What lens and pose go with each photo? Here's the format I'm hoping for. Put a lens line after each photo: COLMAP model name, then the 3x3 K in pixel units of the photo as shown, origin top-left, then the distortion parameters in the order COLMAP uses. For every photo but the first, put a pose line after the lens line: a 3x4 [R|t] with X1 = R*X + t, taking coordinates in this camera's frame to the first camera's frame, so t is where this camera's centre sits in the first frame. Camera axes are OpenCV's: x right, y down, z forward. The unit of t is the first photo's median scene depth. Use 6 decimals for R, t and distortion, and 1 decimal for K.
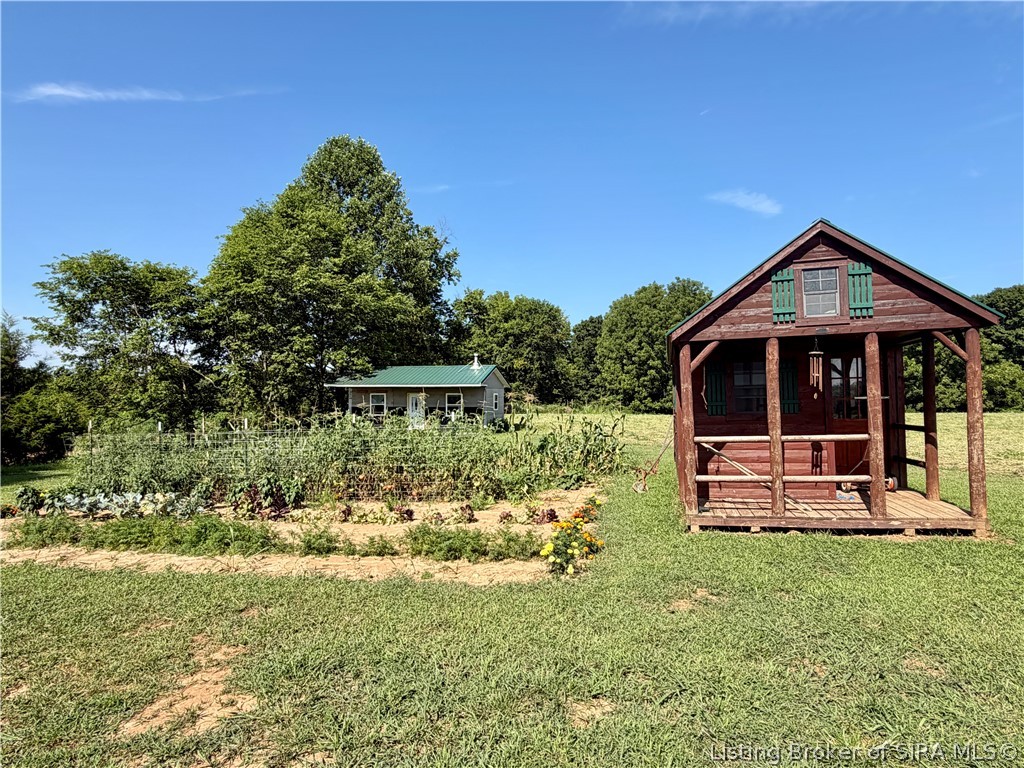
lens RADIAL K [[596.5, 0, 512.8], [0, 596.5, 379.5], [0, 0, 1]] dist [0.004686, 0.001593]
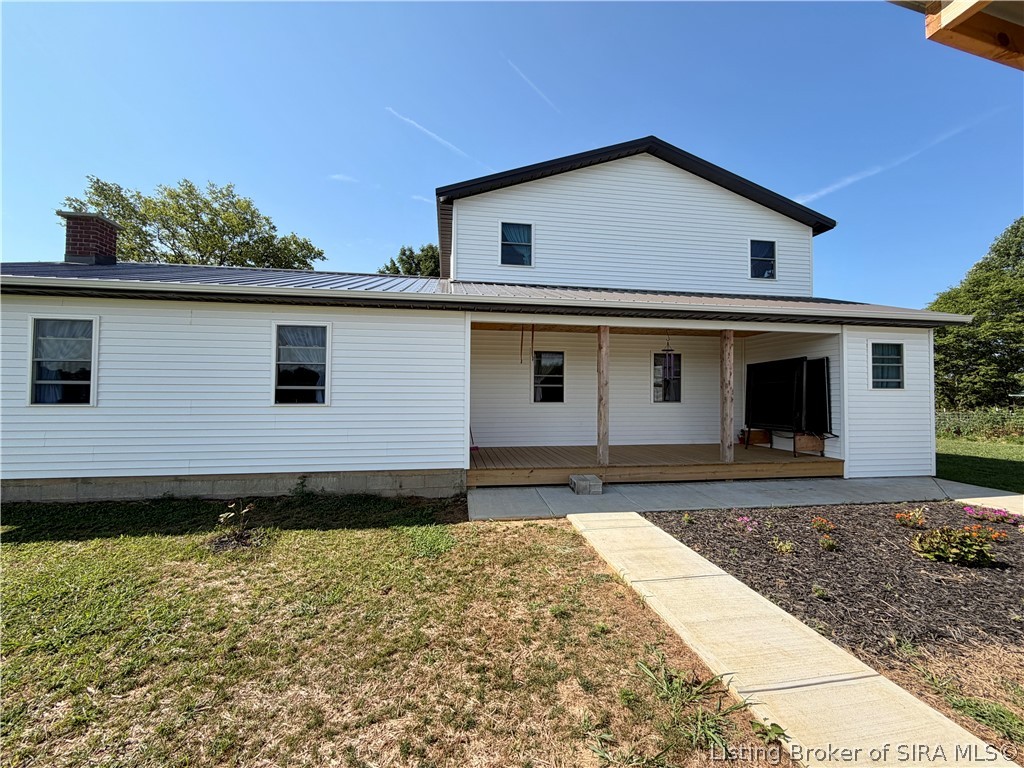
lens RADIAL K [[410.5, 0, 513.0], [0, 410.5, 379.5], [0, 0, 1]] dist [0.000296, 0.000082]
pose [[0.324942, -0.024502, -0.945416, 0.283839], [-0.007435, 0.999567, -0.028461, 0.007385], [0.945705, 0.016277, 0.324619, -0.582029]]
